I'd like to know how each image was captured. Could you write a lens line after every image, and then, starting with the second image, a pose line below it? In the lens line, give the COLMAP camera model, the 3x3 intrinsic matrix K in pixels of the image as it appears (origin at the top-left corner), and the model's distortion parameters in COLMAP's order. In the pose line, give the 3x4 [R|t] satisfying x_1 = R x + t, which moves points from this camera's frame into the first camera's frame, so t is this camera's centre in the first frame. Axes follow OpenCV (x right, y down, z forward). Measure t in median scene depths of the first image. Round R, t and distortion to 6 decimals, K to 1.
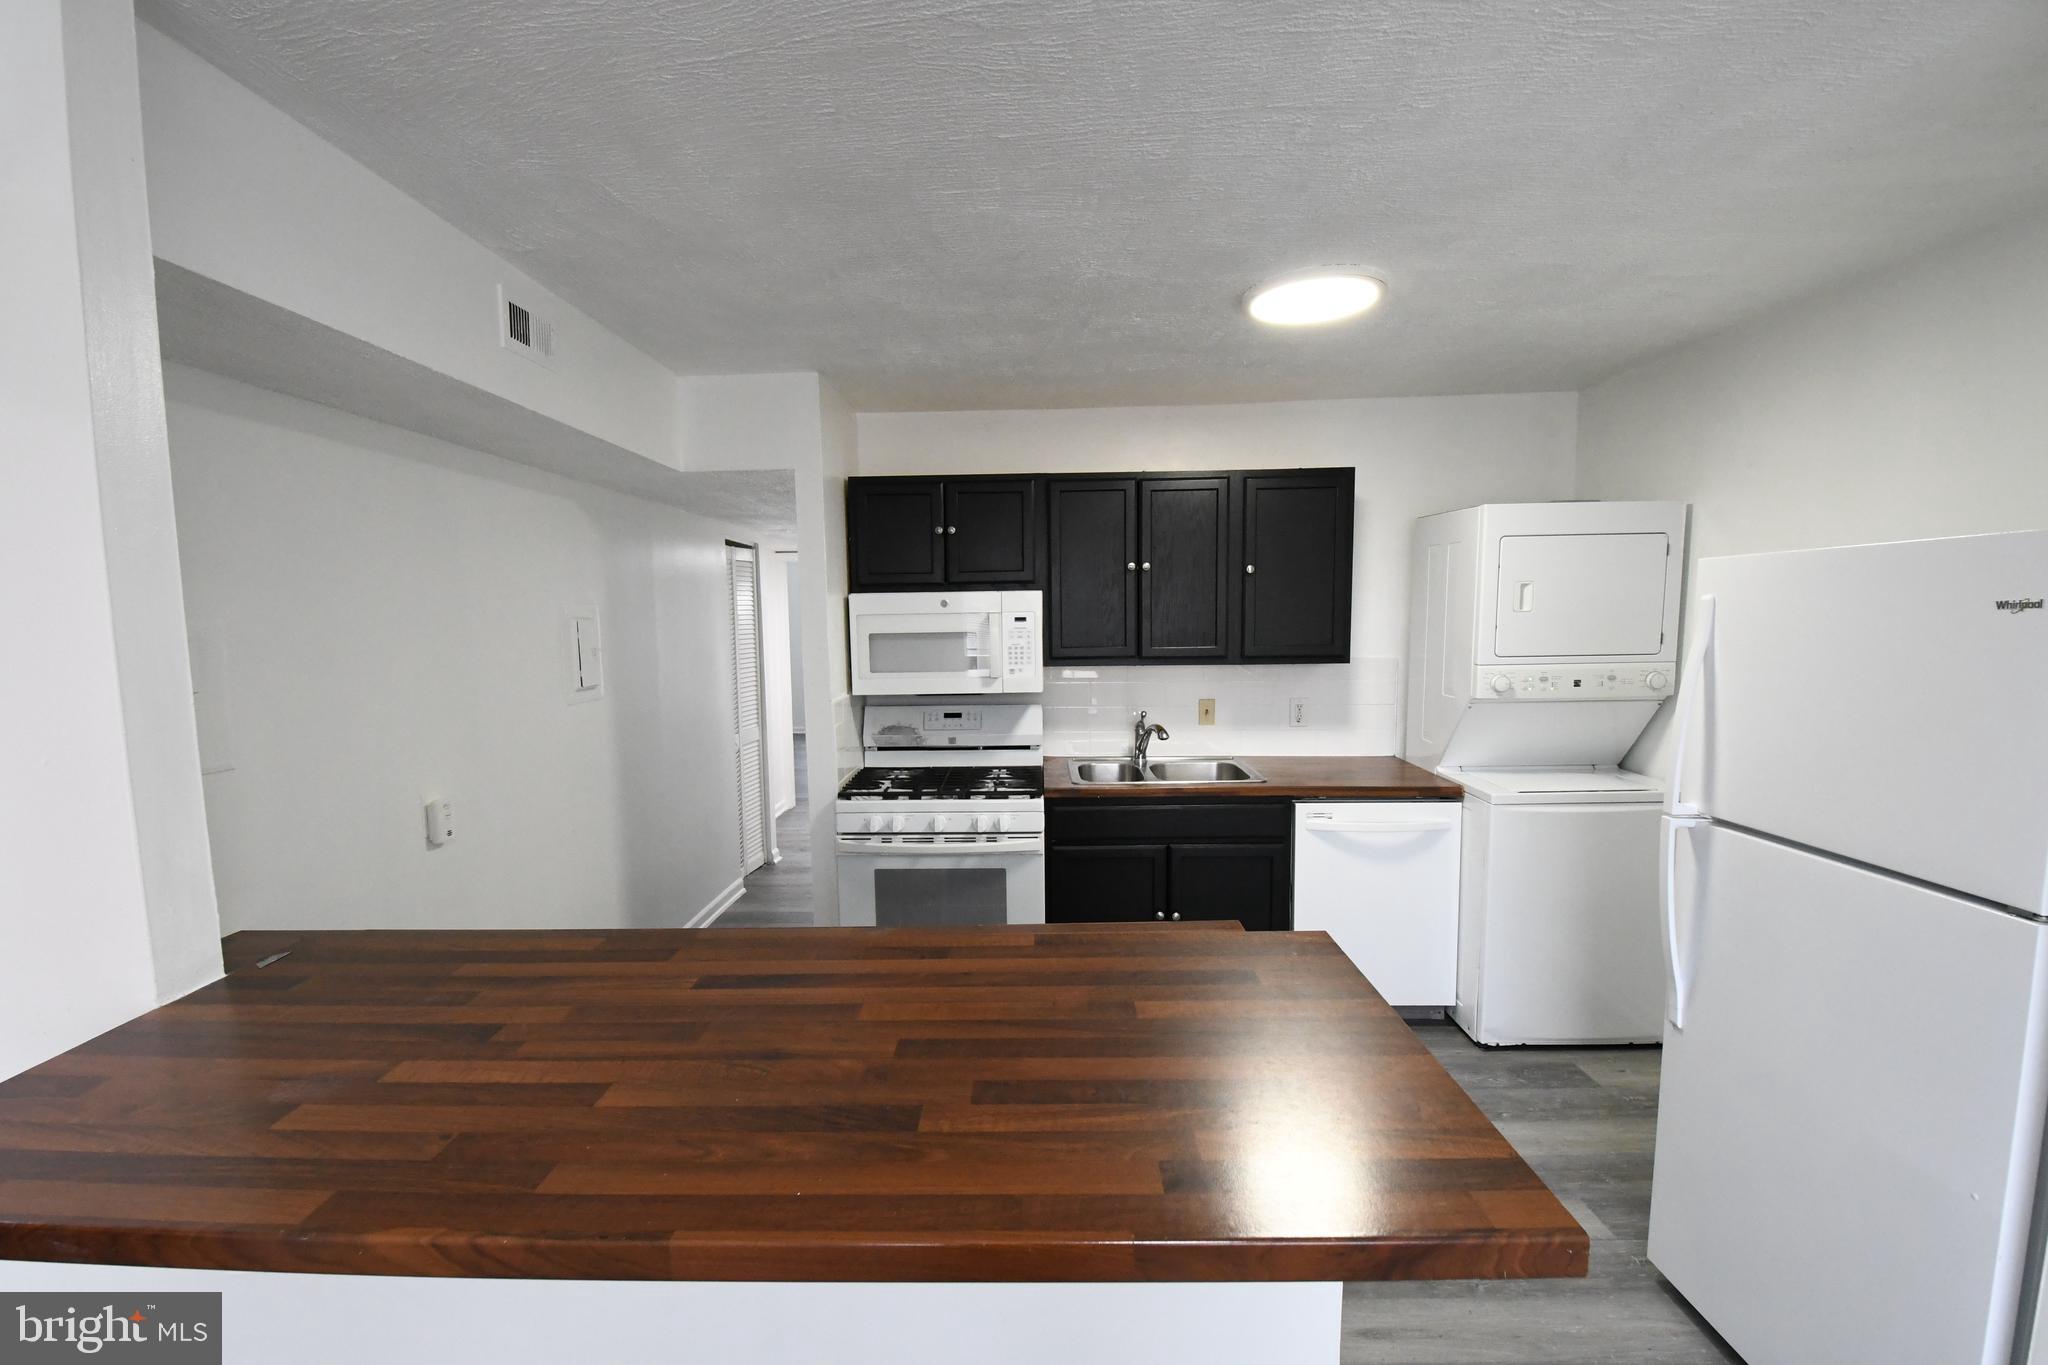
lens RADIAL K [[897.0, 0, 1008.0], [0, 897.0, 692.1], [0, 0, 1]] dist [-0.006715, -0.008638]
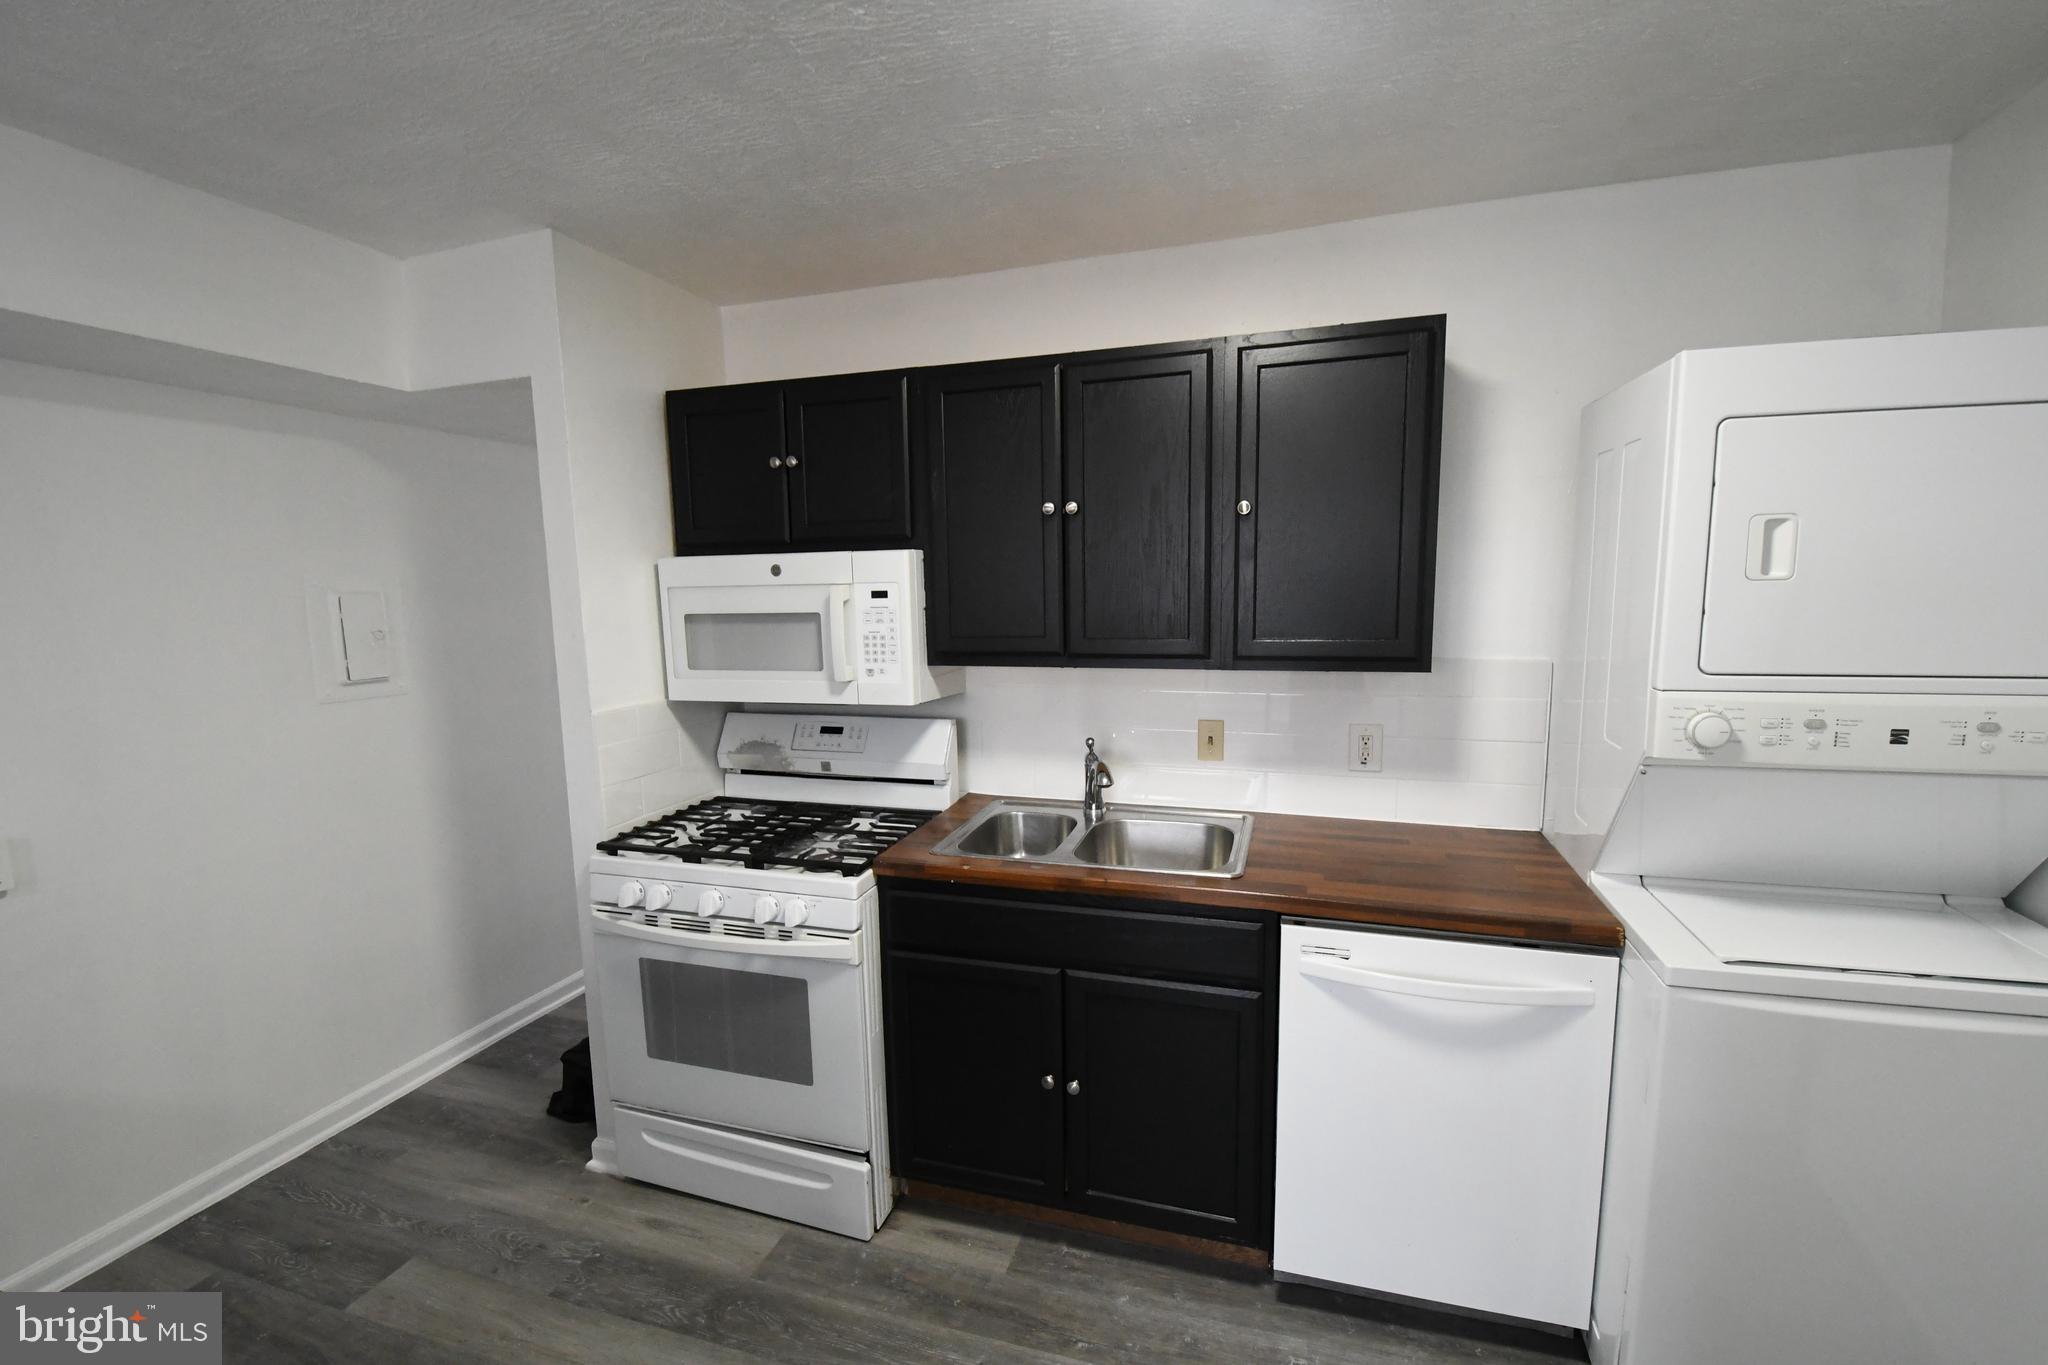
lens RADIAL K [[897.0, 0, 1022.3], [0, 897.0, 691.1], [0, 0, 1]] dist [-0.006715, -0.008638]
pose [[0.961814, 0.030227, -0.272028, 0.293147], [-0.020854, 0.999087, 0.037282, -0.036696], [0.272907, -0.030185, 0.961567, 0.396308]]
